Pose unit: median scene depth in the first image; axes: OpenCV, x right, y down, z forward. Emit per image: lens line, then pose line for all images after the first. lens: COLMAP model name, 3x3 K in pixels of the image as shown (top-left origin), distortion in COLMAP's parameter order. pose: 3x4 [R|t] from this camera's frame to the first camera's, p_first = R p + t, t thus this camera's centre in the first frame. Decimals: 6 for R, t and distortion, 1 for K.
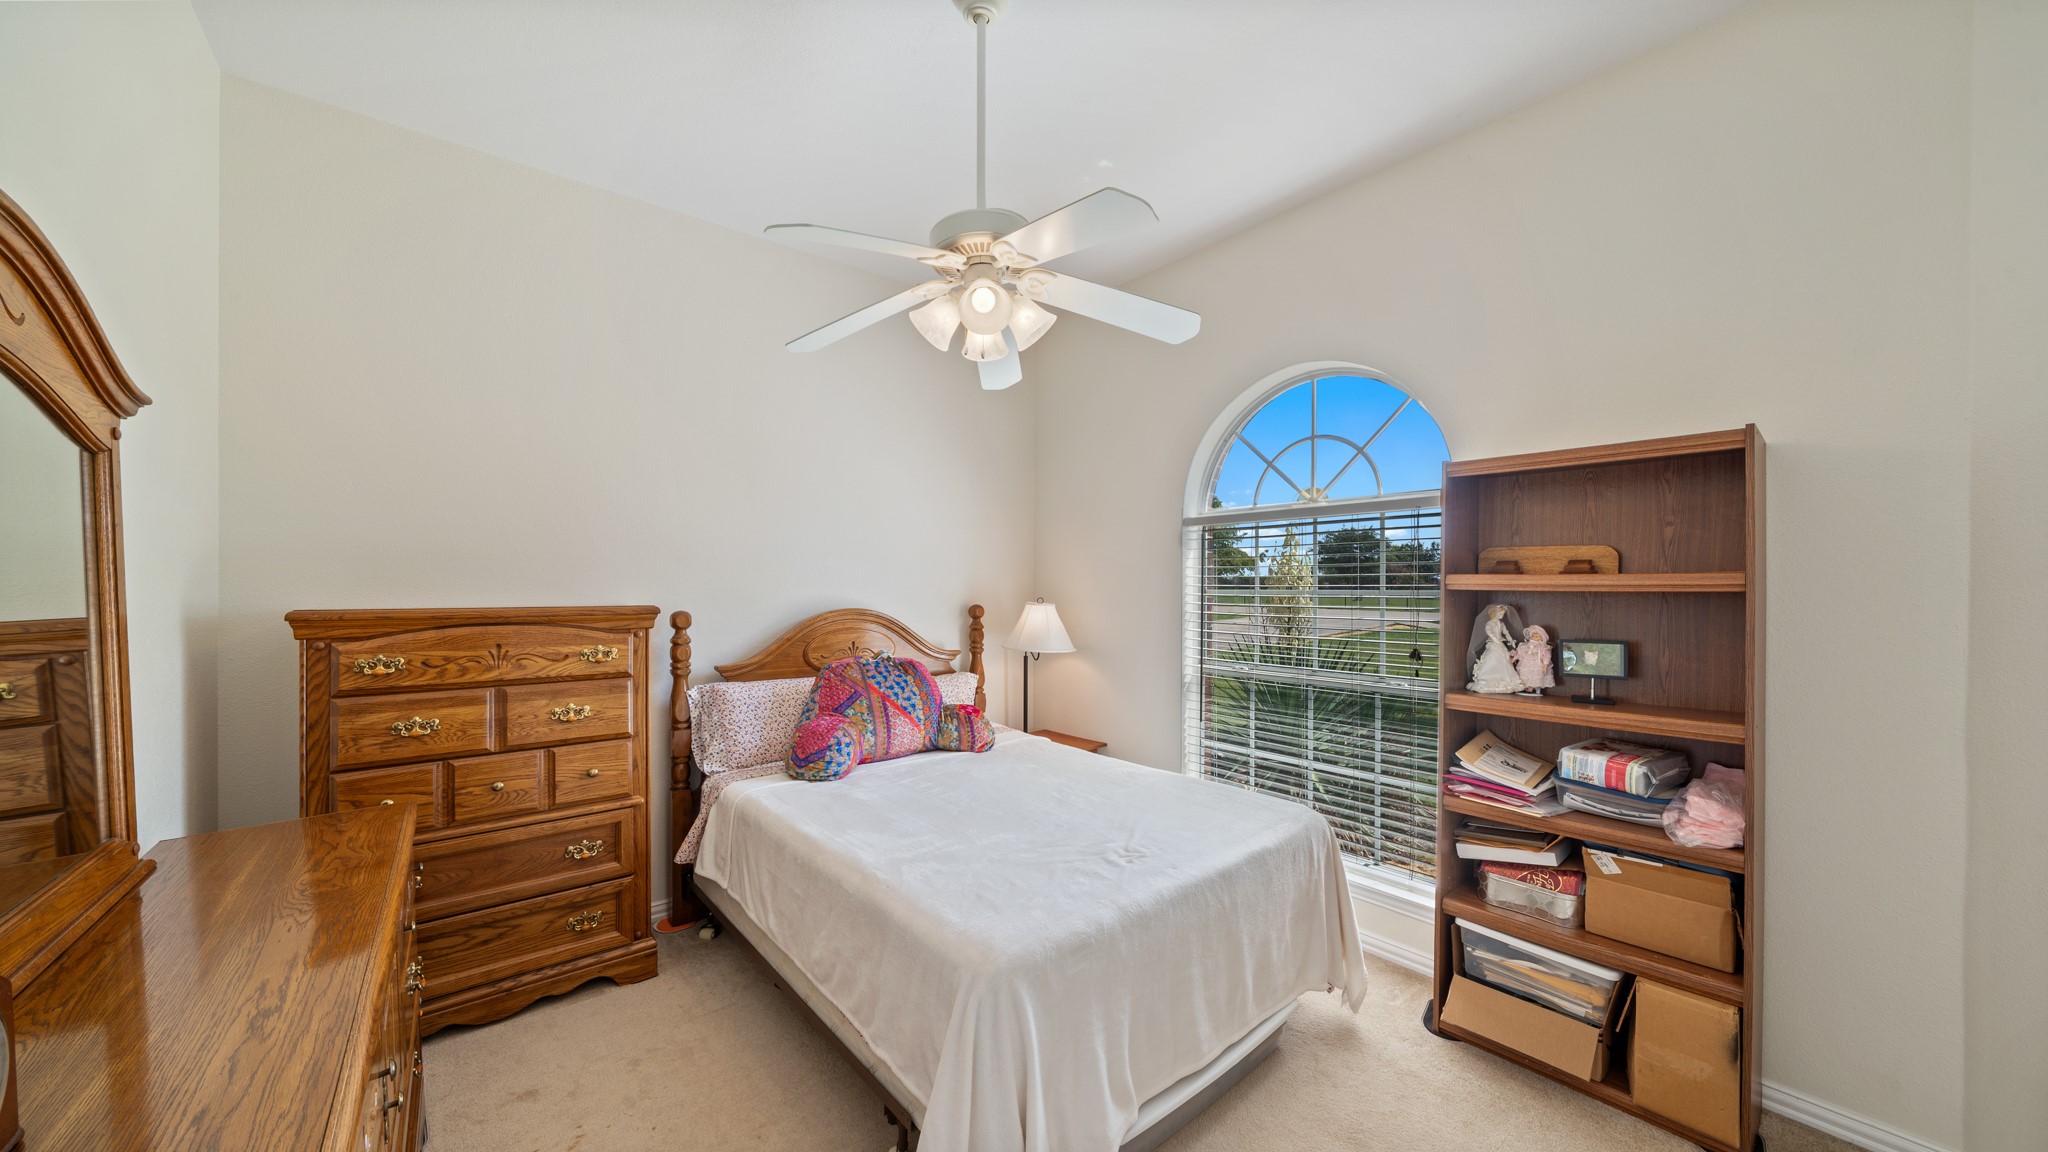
lens RADIAL K [[701.9, 0, 1016.9], [0, 701.9, 589.2], [0, 0, 1]] dist [-0.010090, -0.000083]
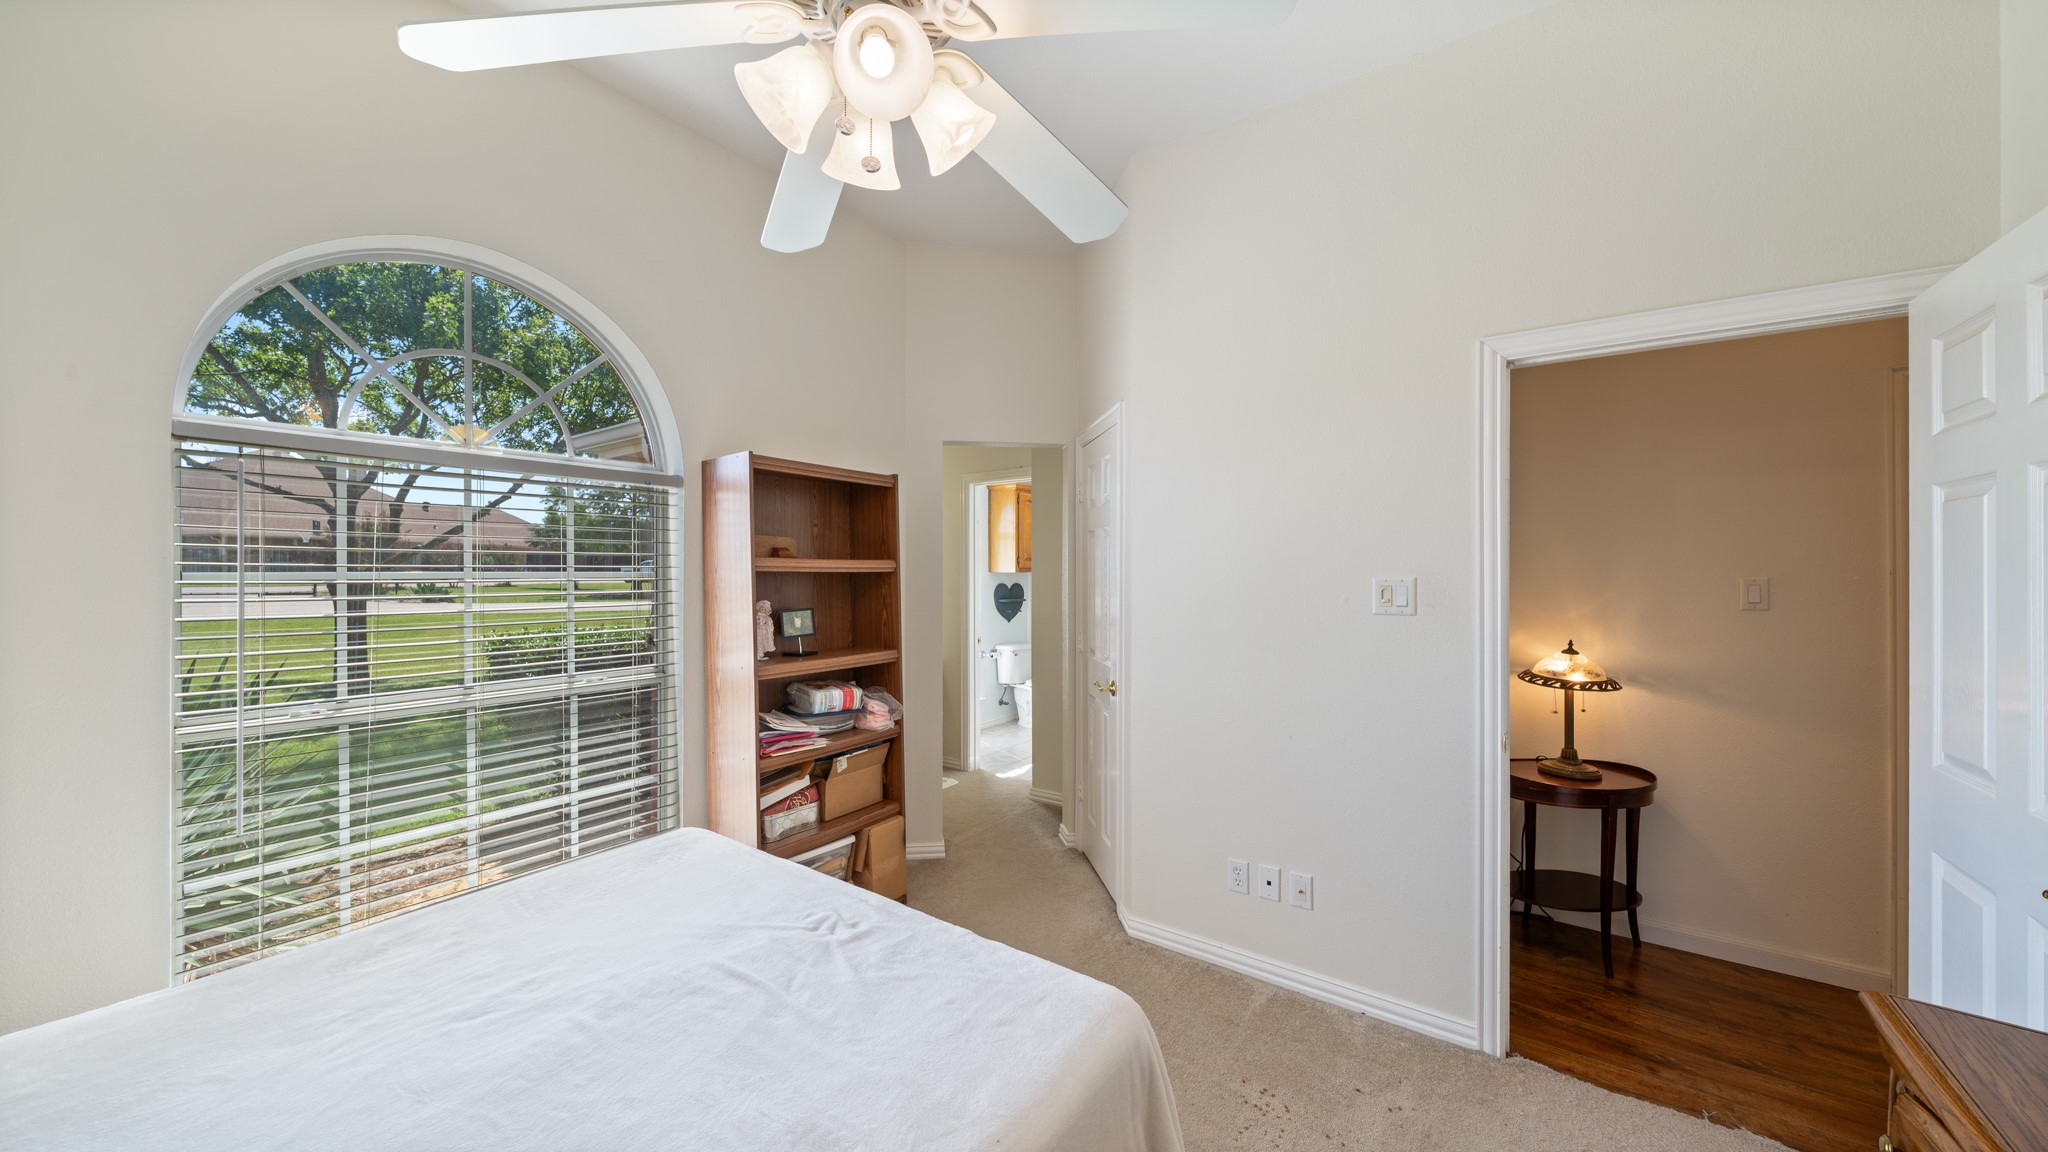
lens RADIAL K [[715.4, 0, 1024.0], [0, 715.4, 576.0], [0, 0, 1]] dist [0.000459, -0.000002]
pose [[-0.274243, -0.011315, 0.961594, -0.609148], [-0.001255, 0.999934, 0.011408, -0.006007], [-0.961659, 0.001922, -0.274240, 0.974652]]
